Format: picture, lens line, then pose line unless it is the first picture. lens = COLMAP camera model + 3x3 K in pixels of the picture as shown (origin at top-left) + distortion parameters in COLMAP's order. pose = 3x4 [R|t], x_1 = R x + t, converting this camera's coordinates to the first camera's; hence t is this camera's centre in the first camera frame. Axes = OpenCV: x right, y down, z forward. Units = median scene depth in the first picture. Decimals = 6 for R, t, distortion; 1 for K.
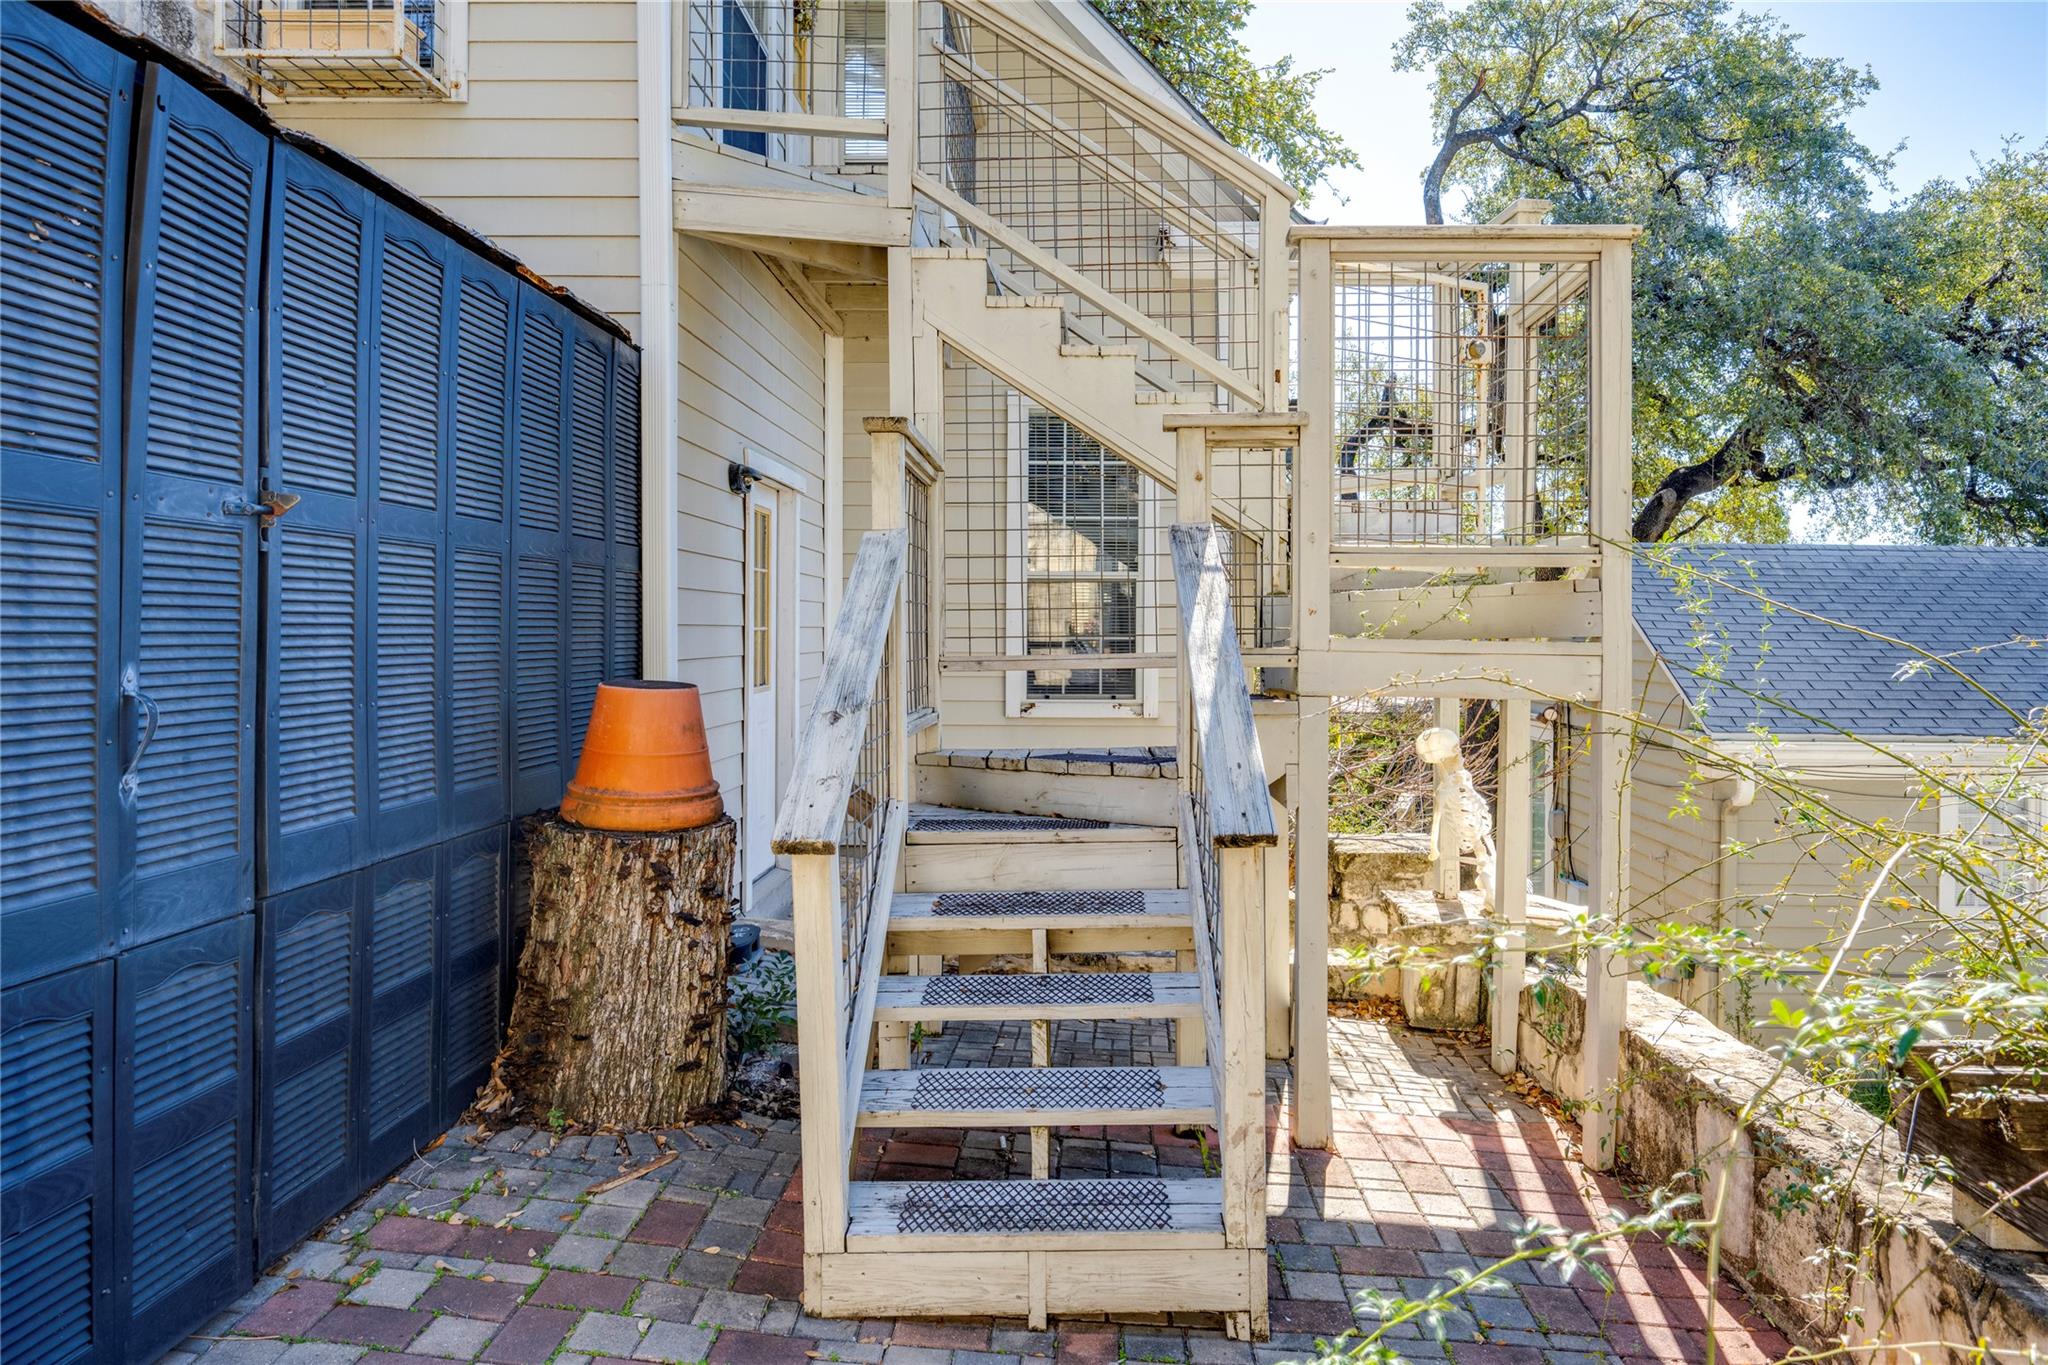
lens RADIAL K [[1302.1, 0, 1024.0], [0, 1302.1, 649.8], [0, 0, 1]] dist [-0.001600, 0.000915]
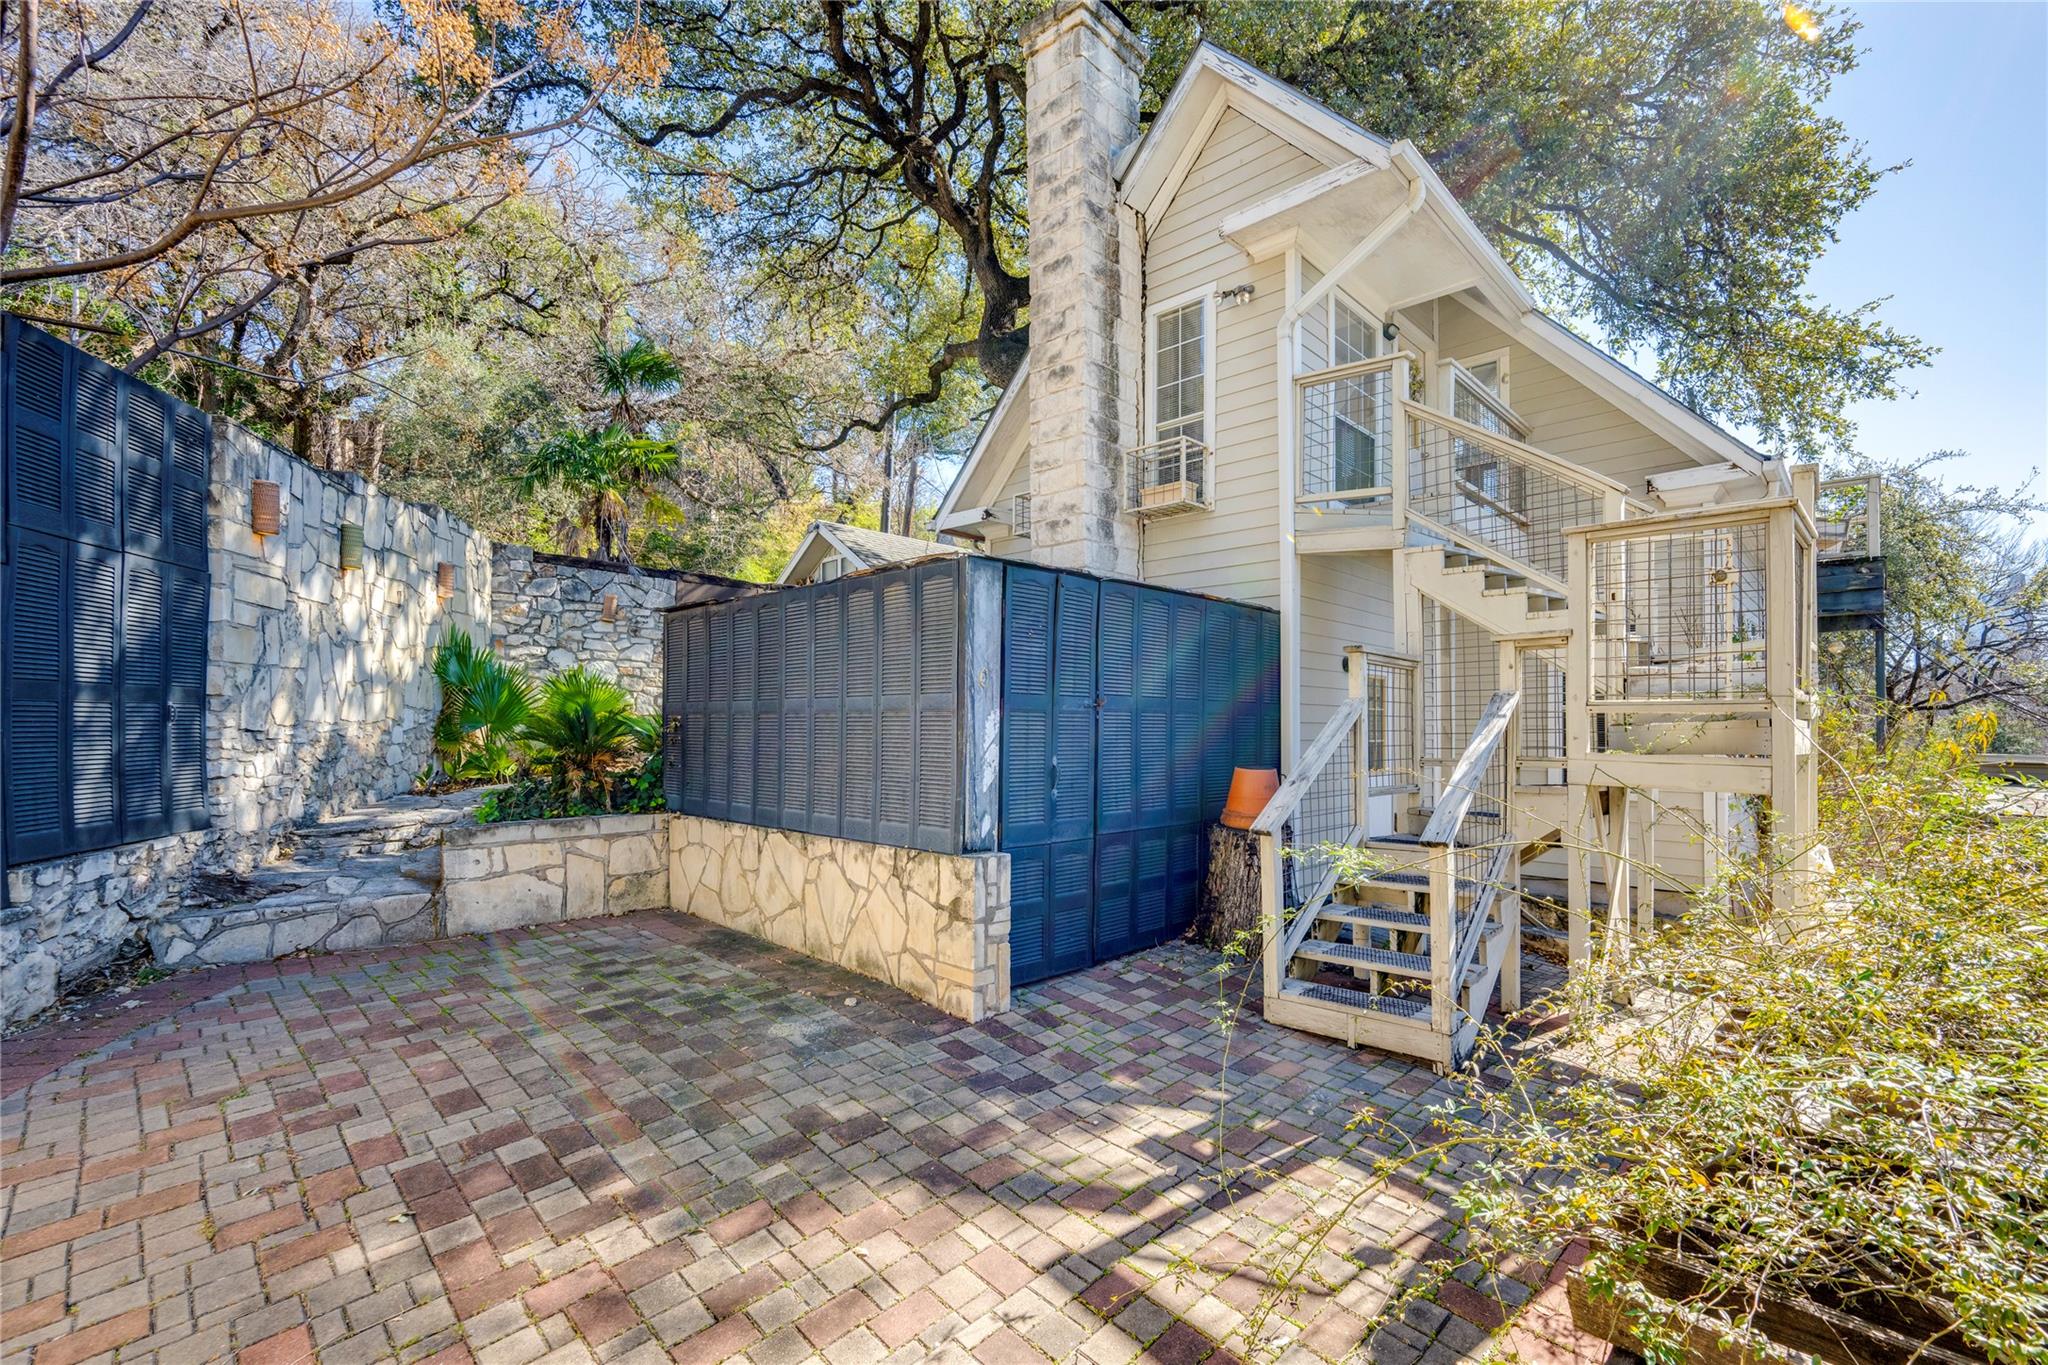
lens RADIAL K [[999.4, 0, 1038.7], [0, 999.4, 709.2], [0, 0, 1]] dist [-0.001027, -0.000133]
pose [[0.708361, -0.013553, -0.705720, 0.794848], [-0.010809, 0.999490, -0.030043, -0.022339], [0.705768, 0.028909, 0.707853, -0.610435]]
